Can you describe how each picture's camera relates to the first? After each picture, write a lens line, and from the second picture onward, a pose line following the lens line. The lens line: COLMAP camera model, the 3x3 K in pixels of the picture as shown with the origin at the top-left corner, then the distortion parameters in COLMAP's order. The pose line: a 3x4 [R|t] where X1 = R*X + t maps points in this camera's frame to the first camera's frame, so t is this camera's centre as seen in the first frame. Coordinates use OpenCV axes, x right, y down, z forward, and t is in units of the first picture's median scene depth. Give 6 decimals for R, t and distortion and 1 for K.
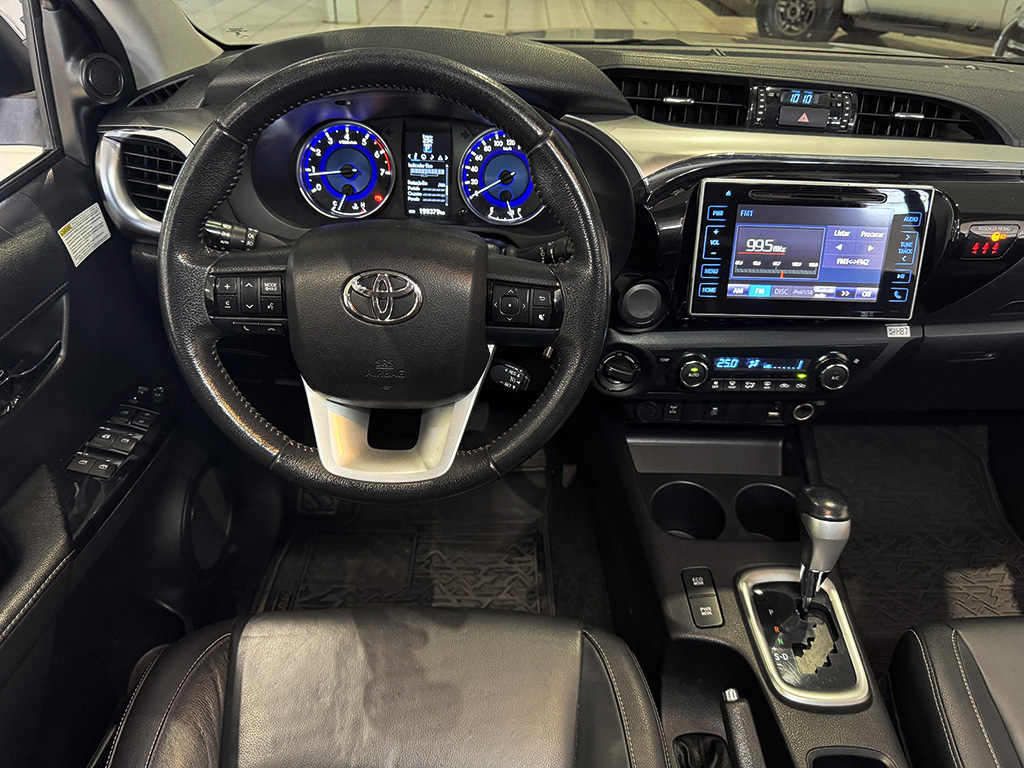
lens RADIAL K [[734.4, 0, 510.7], [0, 734.4, 390.4], [0, 0, 1]] dist [0.136513, -0.277602]
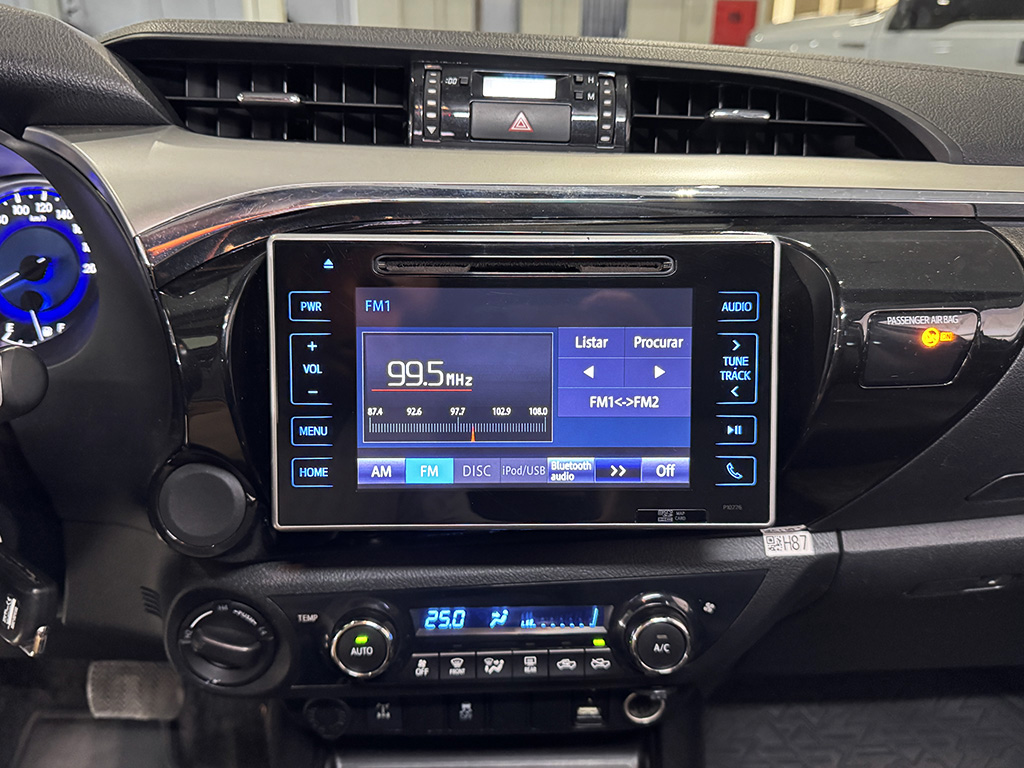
lens RADIAL K [[870.8, 0, 512.0], [0, 870.8, 384.0], [0, 0, 1]] dist [0.177795, -0.368994]
pose [[0.999483, -0.032148, 0.000953, 0.384648], [0.031576, 0.975196, -0.219080, -0.066443], [0.006114, 0.218996, 0.975707, 0.465082]]
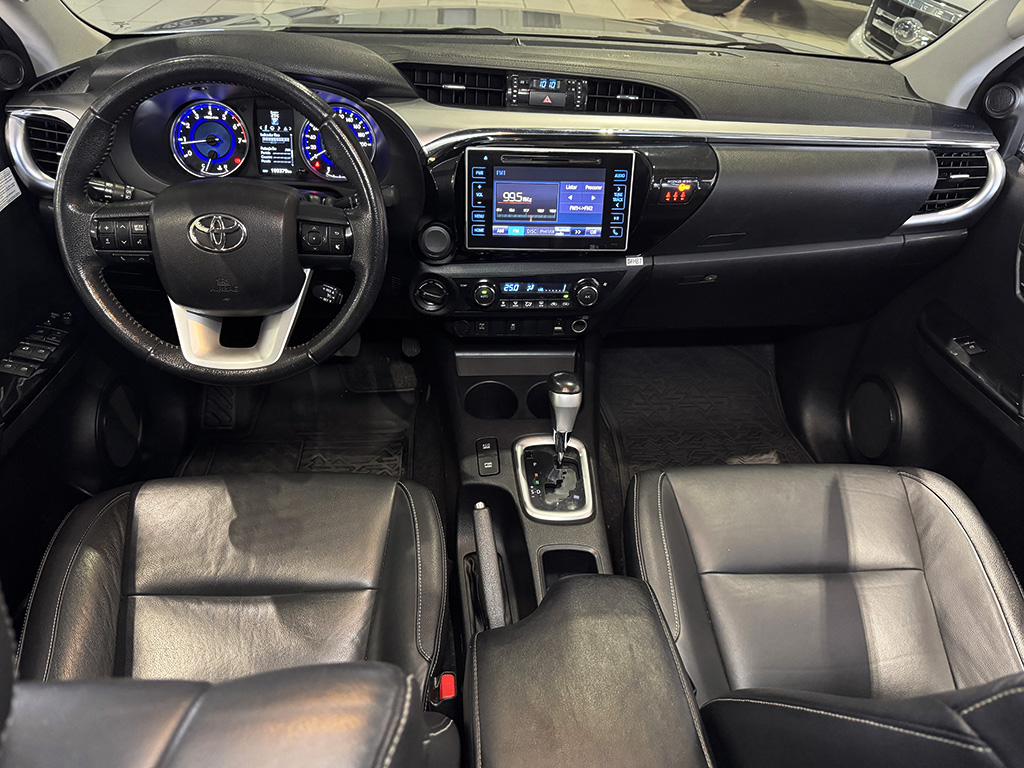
lens RADIAL K [[734.4, 0, 510.7], [0, 734.4, 390.4], [0, 0, 1]] dist [0.136513, -0.277602]
pose [[0.997775, -0.025660, 0.061532, 0.231939], [0.022501, 0.998420, 0.051491, 0.090440], [-0.062756, -0.049992, 0.996776, -0.374806]]
